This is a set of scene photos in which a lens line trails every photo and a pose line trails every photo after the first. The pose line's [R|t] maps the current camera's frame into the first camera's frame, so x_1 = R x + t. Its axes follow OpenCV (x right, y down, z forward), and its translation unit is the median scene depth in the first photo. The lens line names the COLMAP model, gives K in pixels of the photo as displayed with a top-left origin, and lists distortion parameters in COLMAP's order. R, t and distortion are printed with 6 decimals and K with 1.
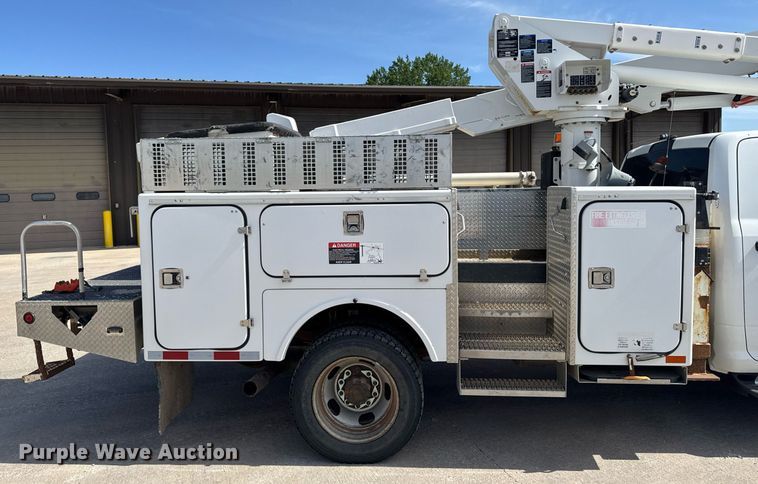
lens RADIAL K [[561.1, 0, 377.0], [0, 561.1, 218.8], [0, 0, 1]] dist [0.056334, -0.071732]
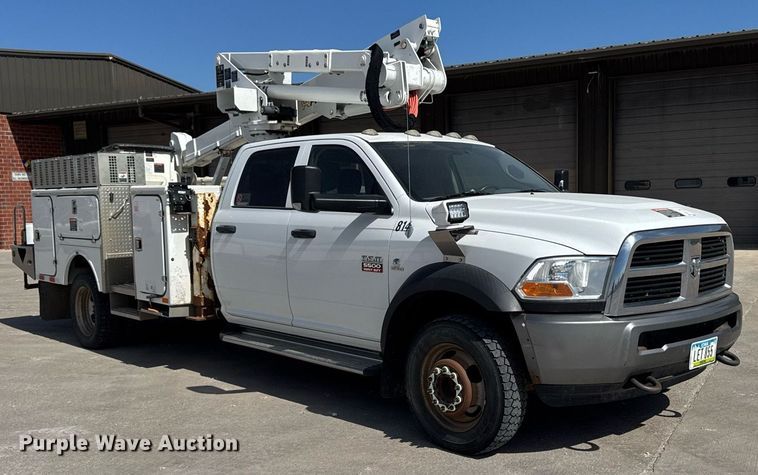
lens RADIAL K [[791.2, 0, 380.1], [0, 791.2, 283.9], [0, 0, 1]] dist [0.167397, -0.358690]
pose [[0.718034, 0.079816, -0.691416, 1.848373], [-0.034123, 0.996245, 0.079569, 0.011113], [0.695171, -0.033540, 0.718062, -0.102696]]
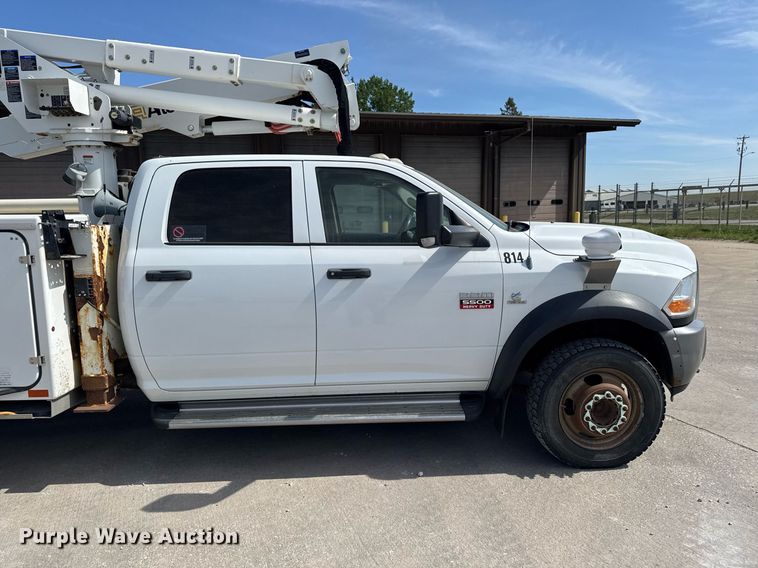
lens RADIAL K [[543.6, 0, 389.3], [0, 543.6, 286.7], [0, 0, 1]] dist [0.044890, -0.050635]
pose [[0.995052, -0.016948, 0.097901, 0.795849], [0.008812, 0.996514, 0.082956, -0.006553], [-0.098965, -0.081683, 0.991733, 0.012146]]
